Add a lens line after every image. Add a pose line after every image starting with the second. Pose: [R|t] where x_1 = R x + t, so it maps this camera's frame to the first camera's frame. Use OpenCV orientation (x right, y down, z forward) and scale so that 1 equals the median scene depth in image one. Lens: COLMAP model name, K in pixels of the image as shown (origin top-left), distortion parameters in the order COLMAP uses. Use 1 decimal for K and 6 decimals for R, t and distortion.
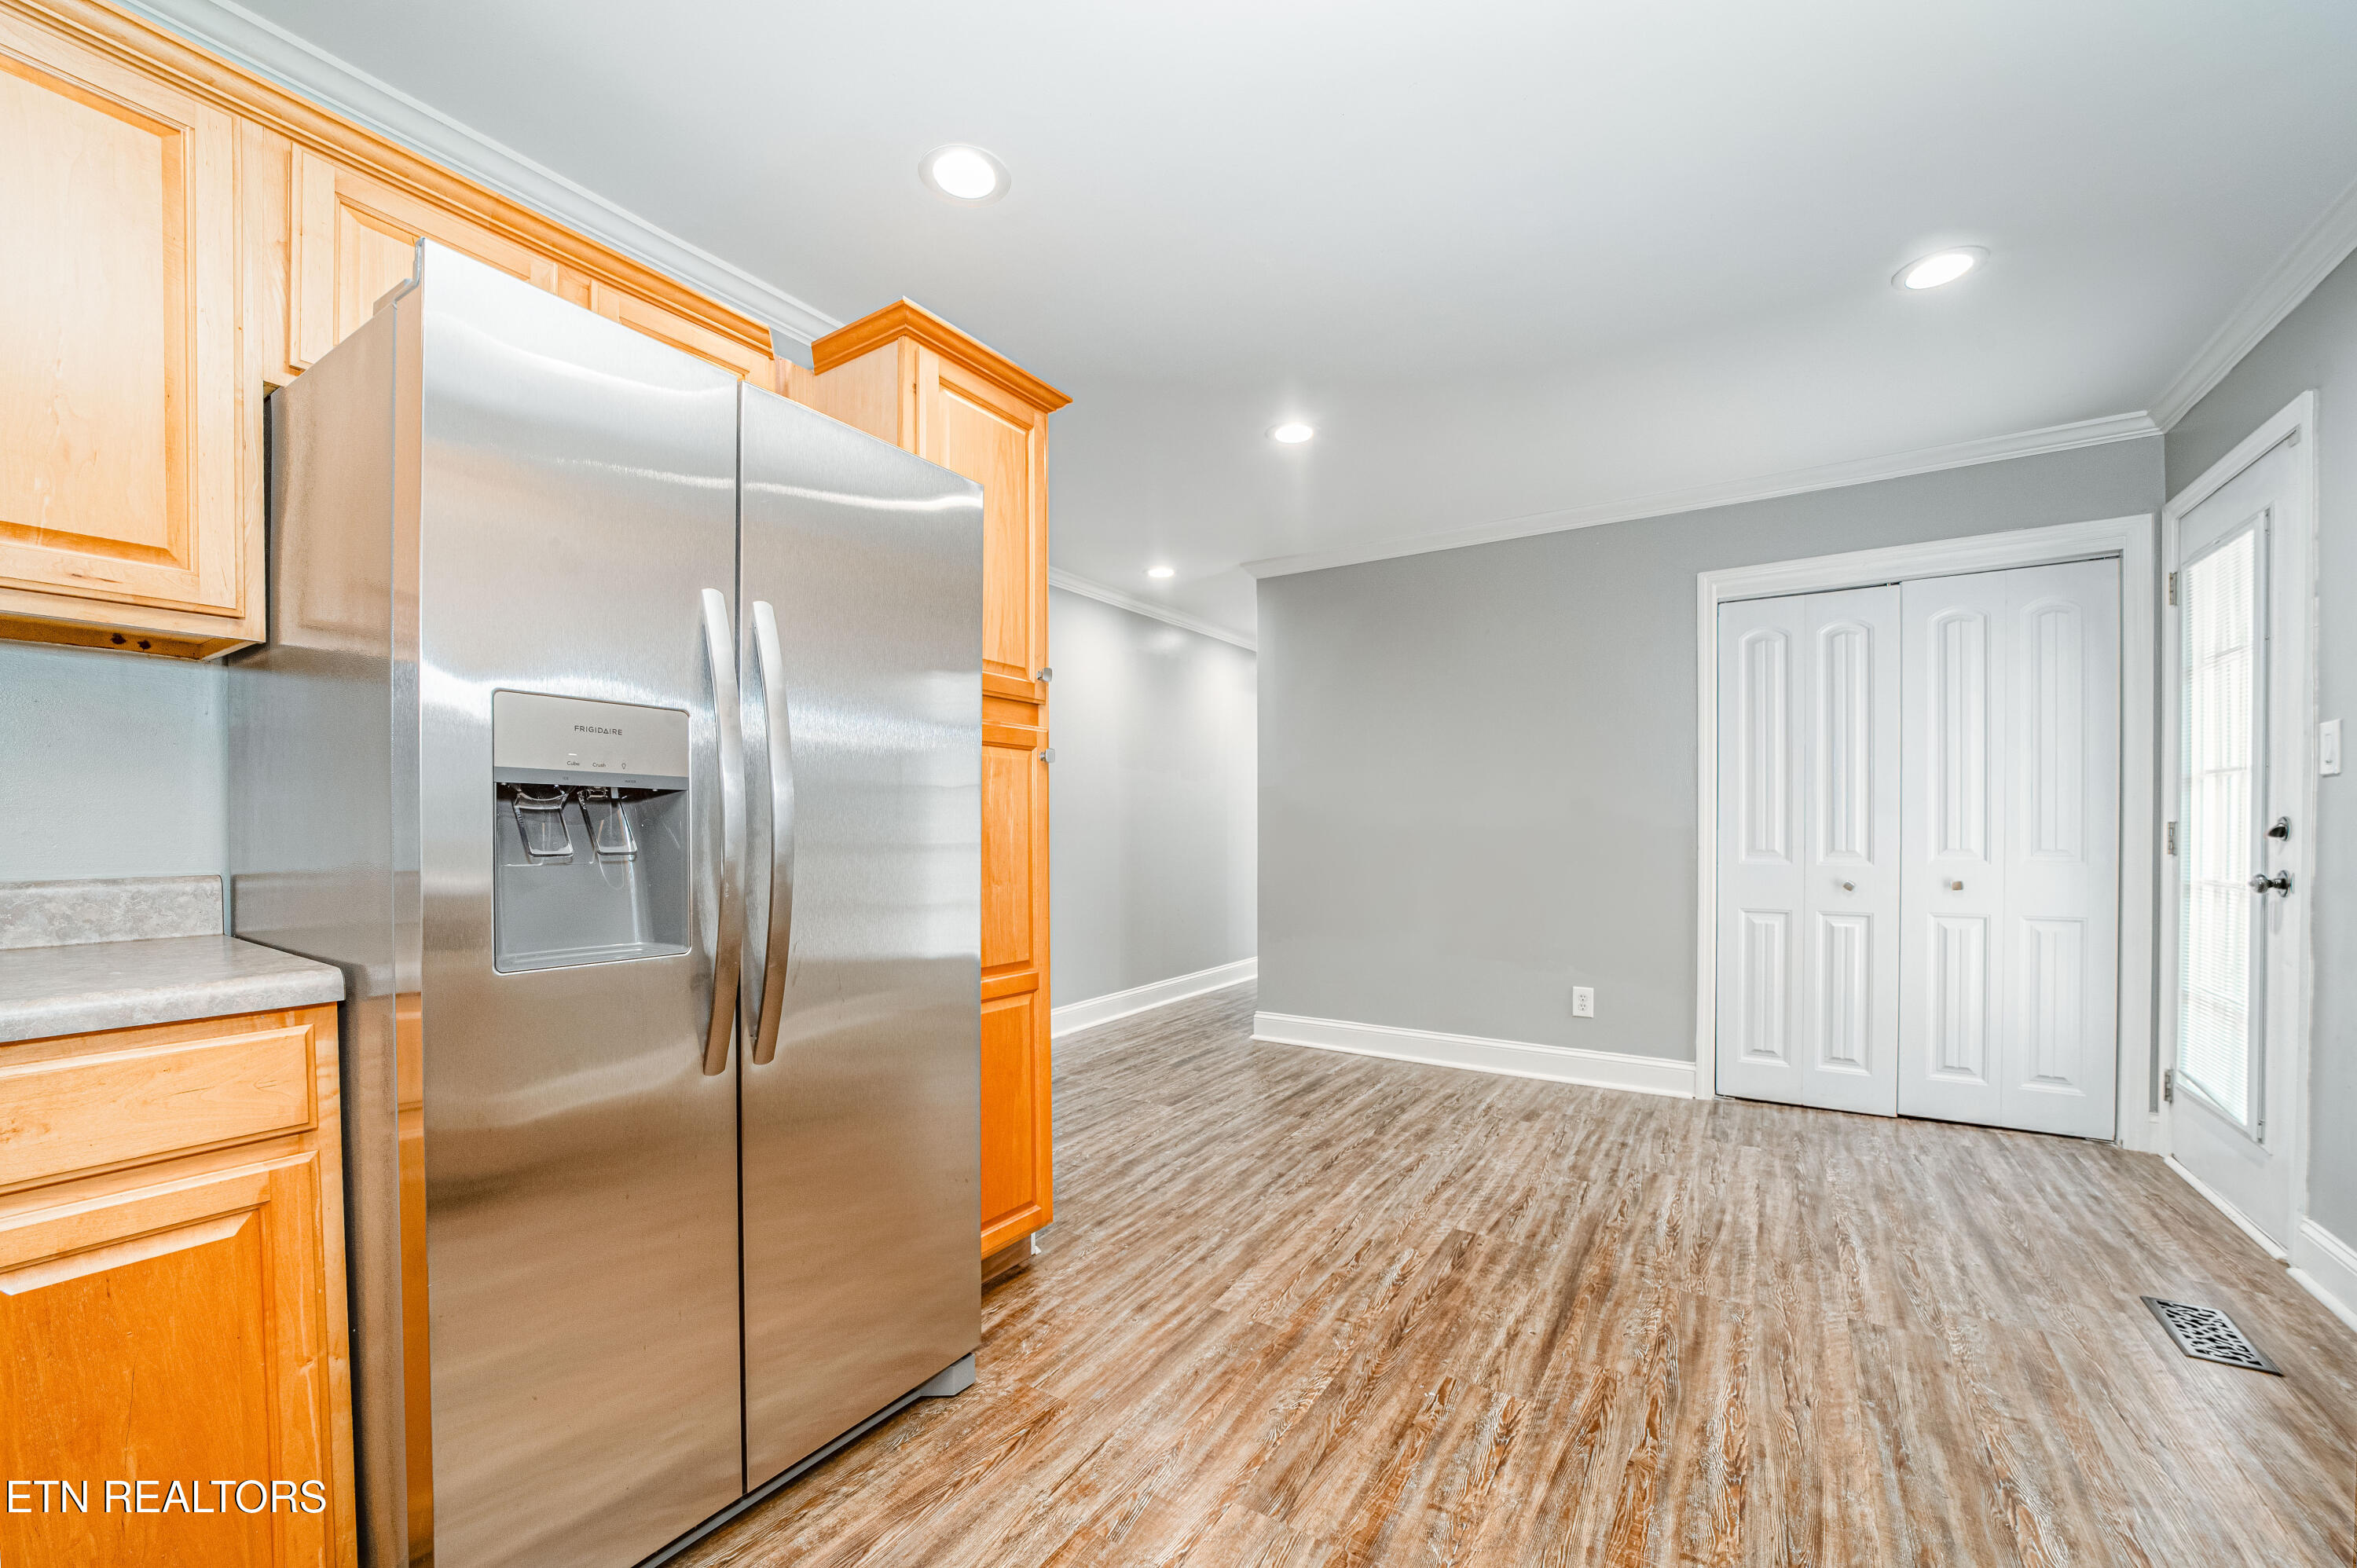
lens RADIAL K [[918.2, 0, 1171.2], [0, 918.2, 788.7], [0, 0, 1]] dist [-0.036196, 0.009138]
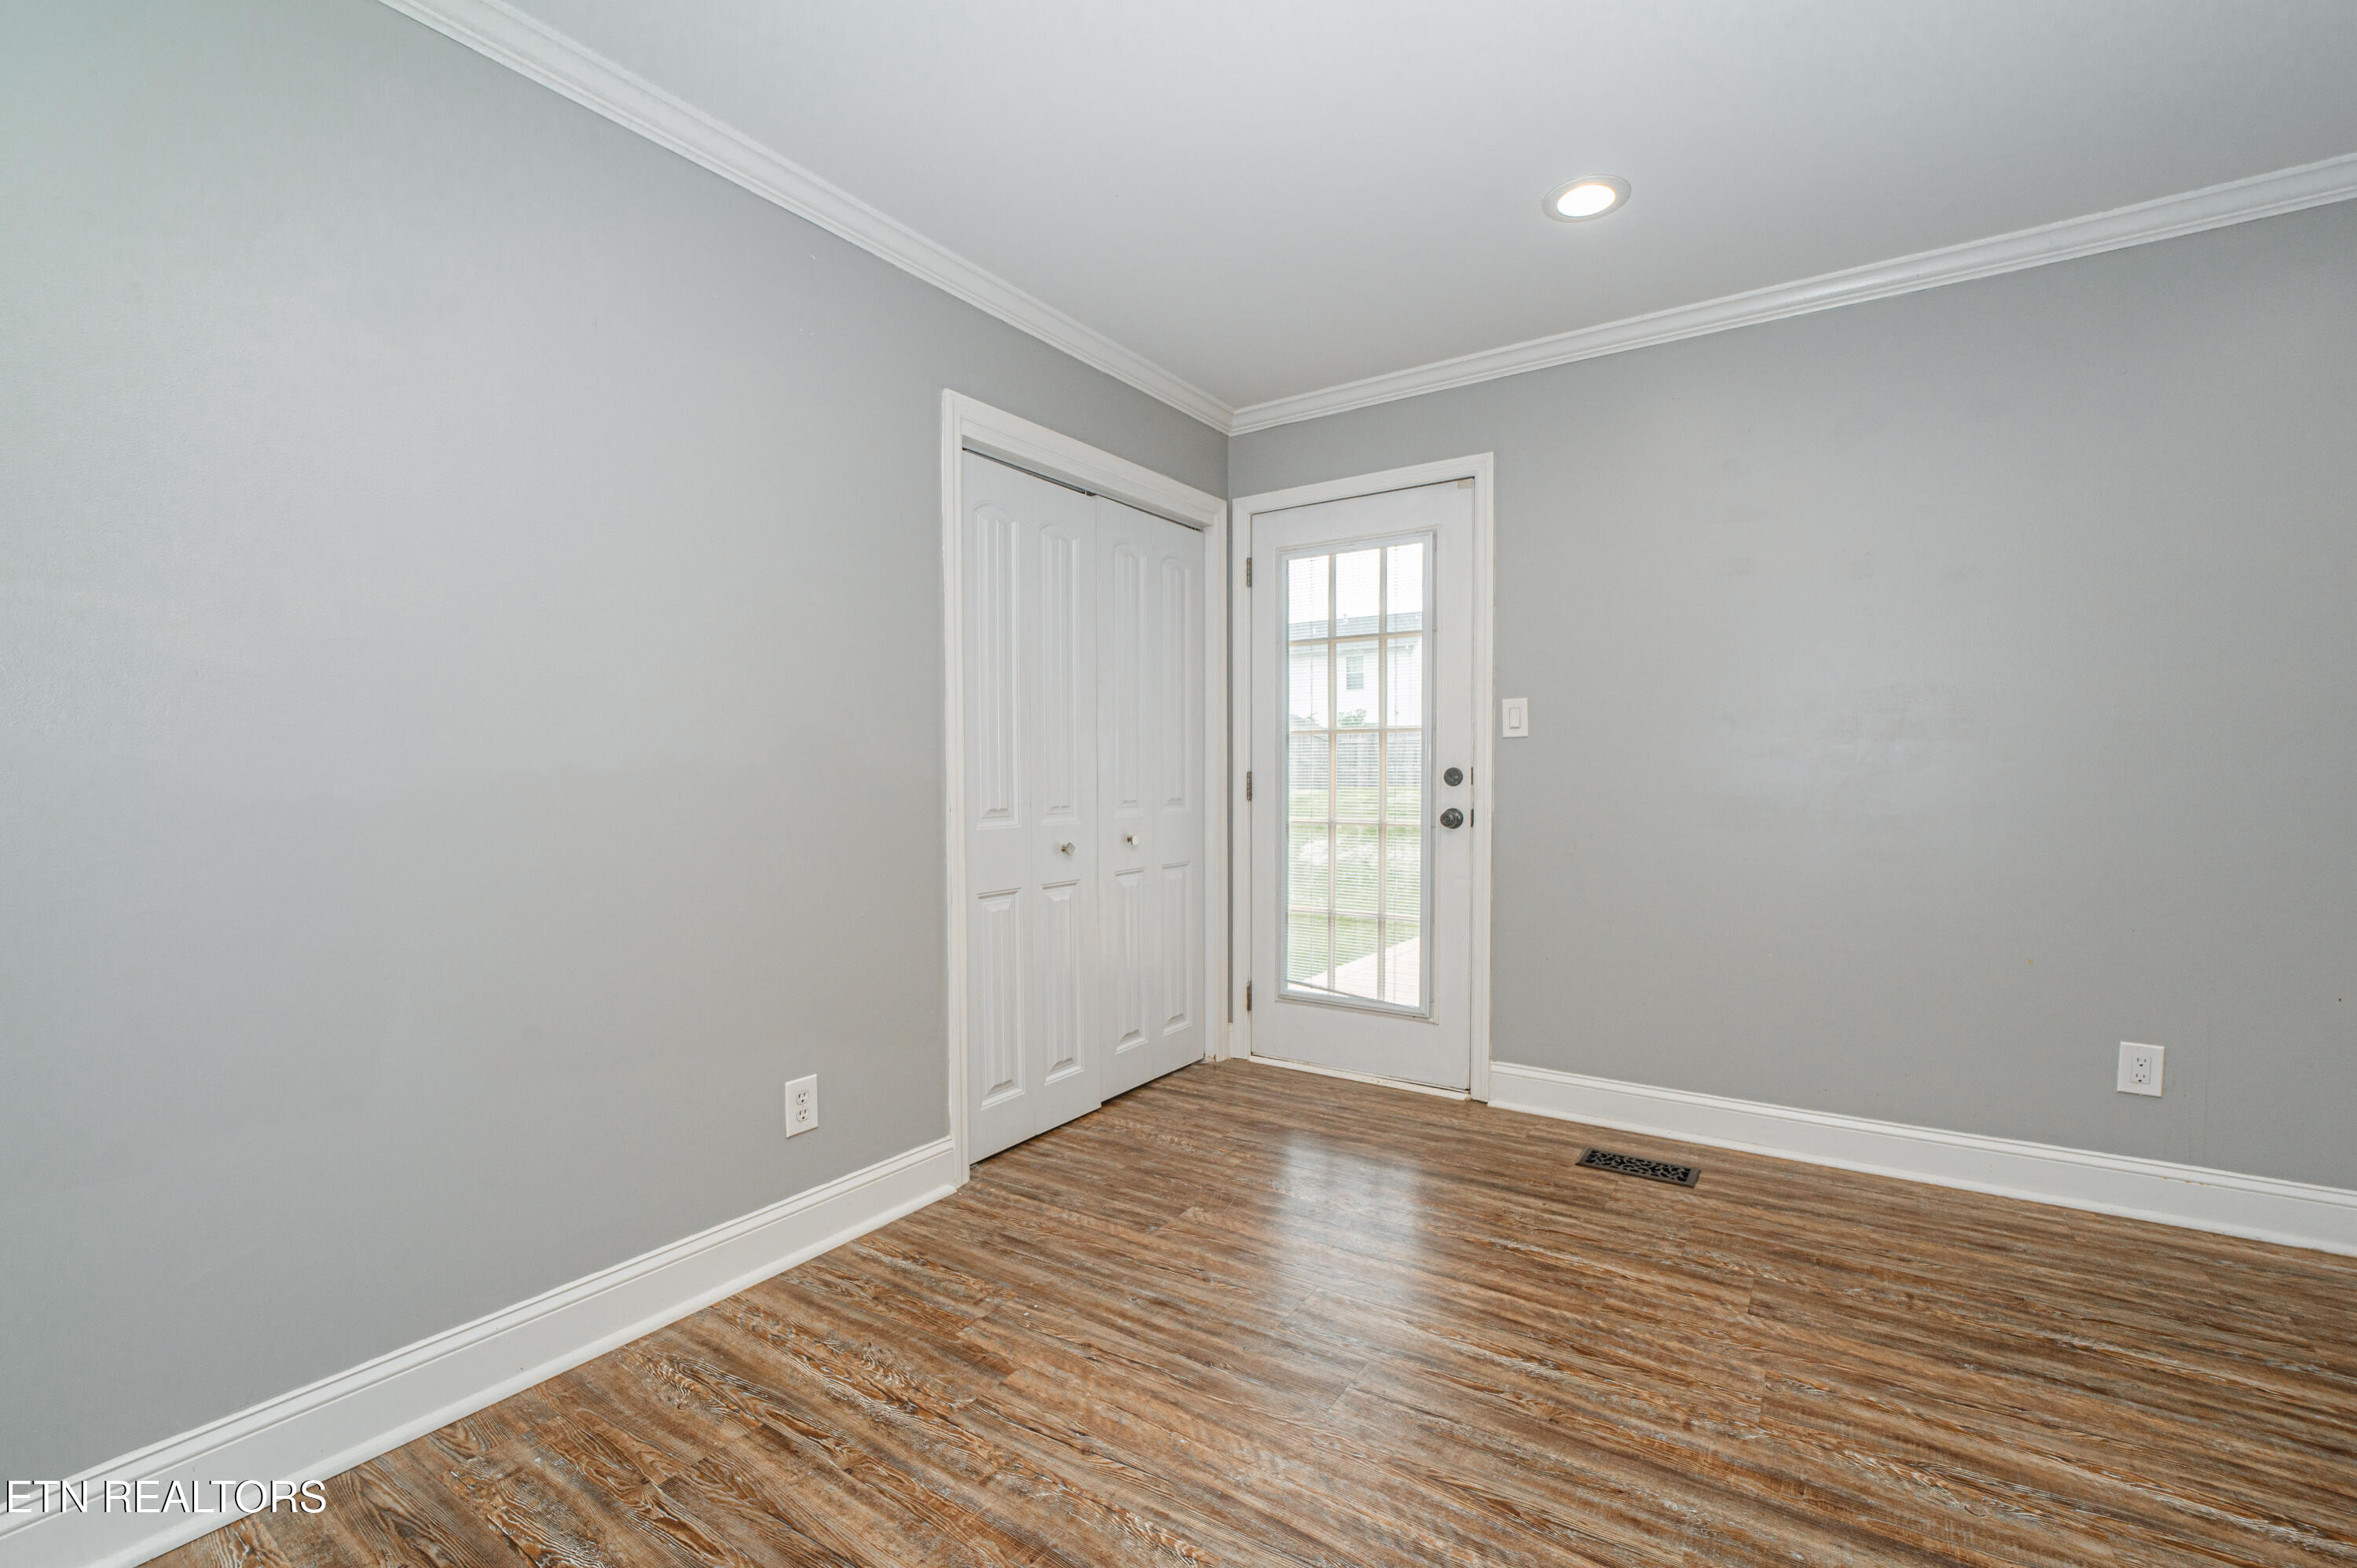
lens RADIAL K [[961.1, 0, 1181.8], [0, 961.1, 789.6], [0, 0, 1]] dist [-0.039613, 0.010542]
pose [[0.020432, -0.018965, 0.999611, -0.130293], [-0.037333, 0.999108, 0.019718, 0.038186], [-0.999094, -0.037721, 0.019706, 1.007187]]
